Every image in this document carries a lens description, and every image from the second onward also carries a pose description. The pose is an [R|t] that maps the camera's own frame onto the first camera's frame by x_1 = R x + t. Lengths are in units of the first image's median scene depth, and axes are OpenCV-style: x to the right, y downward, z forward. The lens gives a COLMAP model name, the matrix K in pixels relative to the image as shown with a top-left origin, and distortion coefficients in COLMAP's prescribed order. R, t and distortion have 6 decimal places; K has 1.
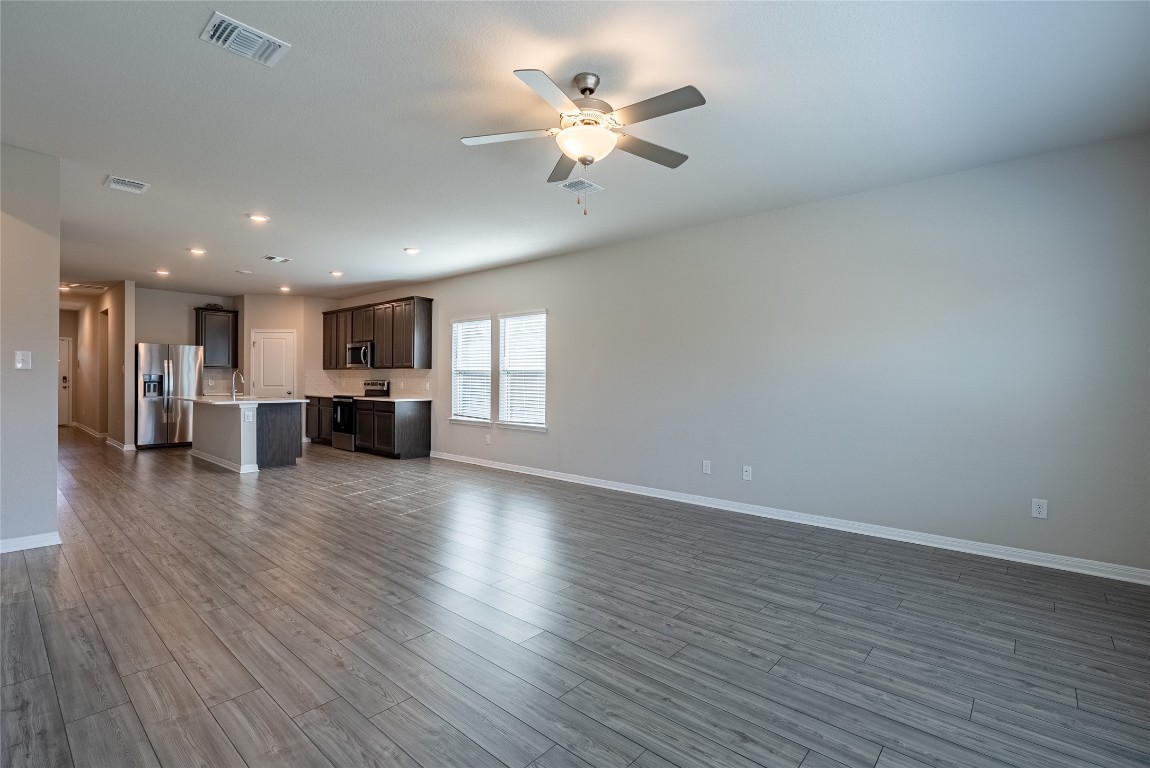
lens RADIAL K [[520.8, 0, 575.0], [0, 520.8, 384.0], [0, 0, 1]] dist [-0.001757, -0.000014]
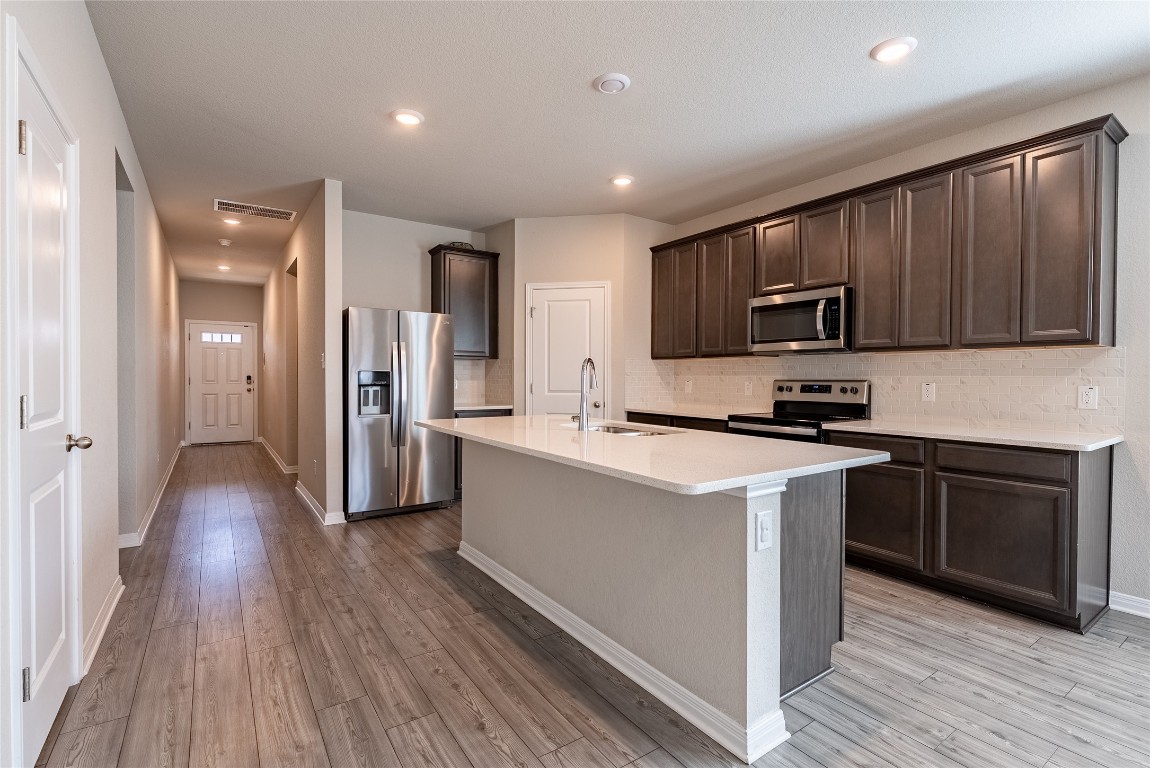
lens RADIAL K [[520.8, 0, 575.0], [0, 520.8, 384.0], [0, 0, 1]] dist [-0.001757, -0.000014]
pose [[0.970352, -0.001164, -0.241693, -0.494243], [0.002420, 0.999985, 0.004901, -0.007029], [0.241684, -0.005340, 0.970340, 0.552482]]
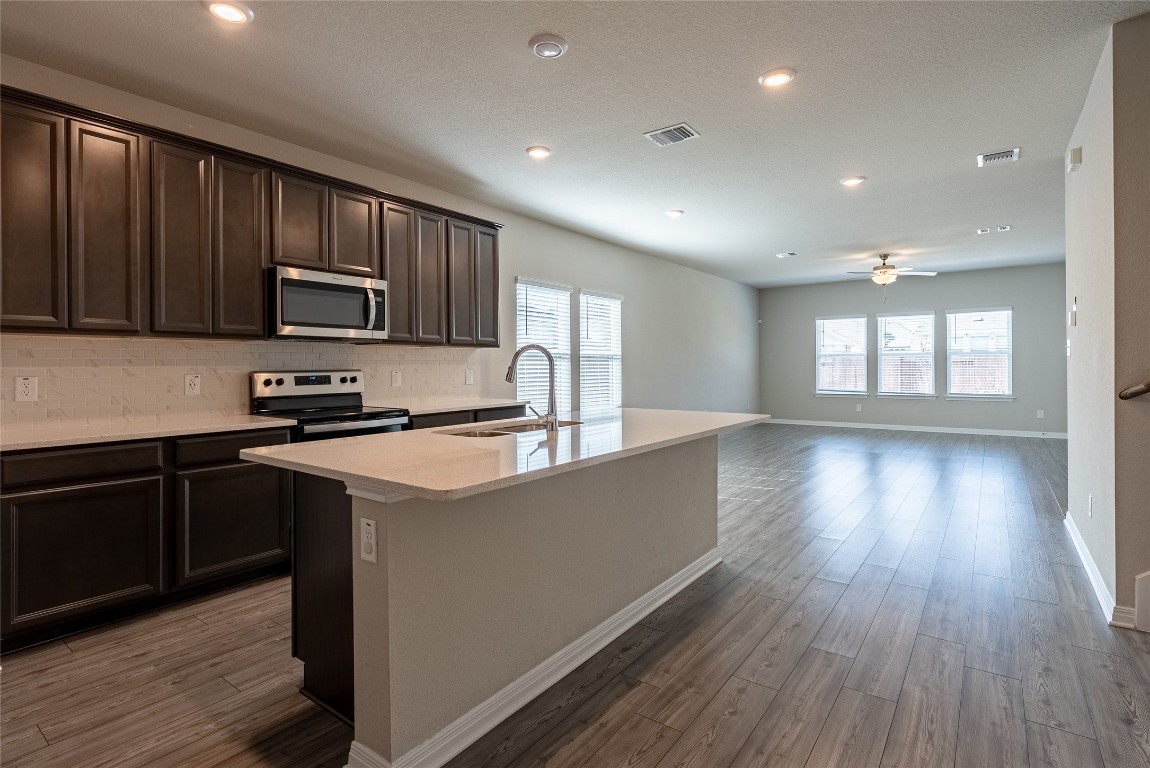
lens RADIAL K [[563.5, 0, 574.8], [0, 563.5, 365.3], [0, 0, 1]] dist [-0.002113, -0.000423]
pose [[-0.080018, -0.008786, 0.996755, -0.858659], [0.014237, 0.999849, 0.009956, -0.013389], [-0.996692, 0.014988, -0.079881, 0.873612]]
